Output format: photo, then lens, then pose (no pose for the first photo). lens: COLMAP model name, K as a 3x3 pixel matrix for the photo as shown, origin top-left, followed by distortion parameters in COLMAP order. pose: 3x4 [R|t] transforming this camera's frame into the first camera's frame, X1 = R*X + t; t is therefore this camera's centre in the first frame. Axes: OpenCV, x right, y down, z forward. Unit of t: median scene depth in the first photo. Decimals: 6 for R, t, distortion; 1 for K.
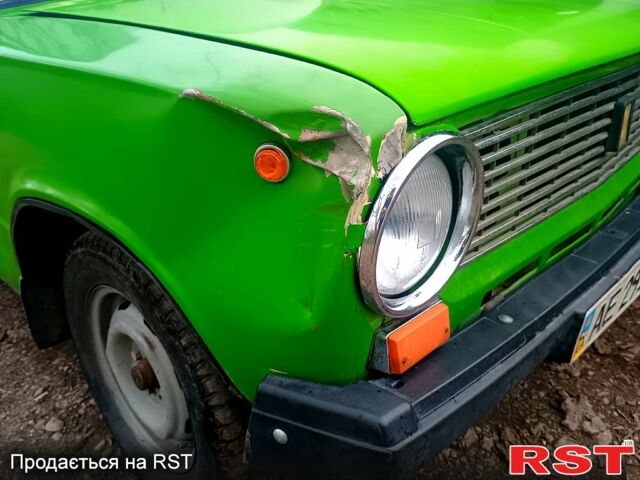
lens RADIAL K [[571.8, 0, 310.6], [0, 571.8, 240.6], [0, 0, 1]] dist [0.080913, -0.111753]
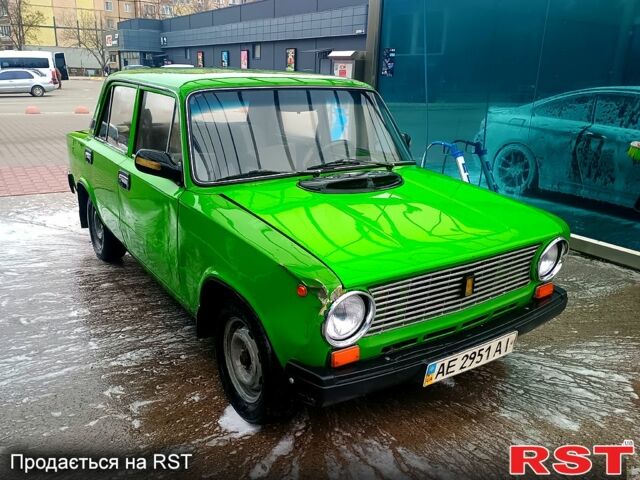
lens RADIAL K [[571.8, 0, 310.6], [0, 571.8, 240.6], [0, 0, 1]] dist [0.080913, -0.111753]
pose [[0.977554, 0.149477, -0.148476, 0.359642], [-0.161598, 0.984140, -0.073175, -0.161222], [0.135183, 0.095526, 0.986205, -1.892189]]
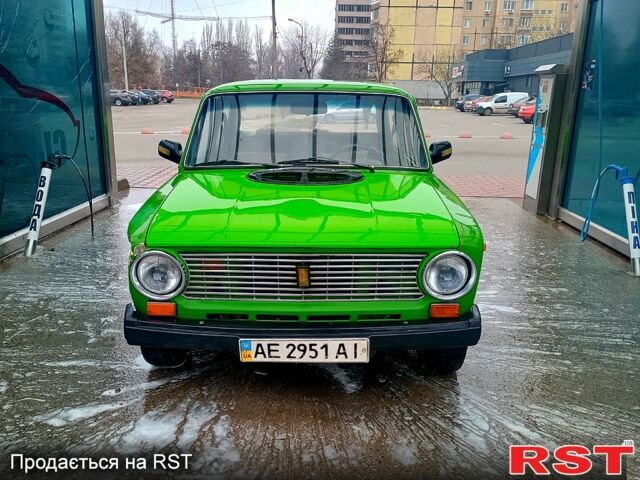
lens RADIAL K [[571.8, 0, 310.6], [0, 571.8, 240.6], [0, 0, 1]] dist [0.080913, -0.111753]
pose [[0.692352, 0.260266, -0.672986, 2.946055], [-0.328116, 0.944234, 0.027608, -0.586859], [0.642642, 0.201703, 0.739140, -0.961291]]
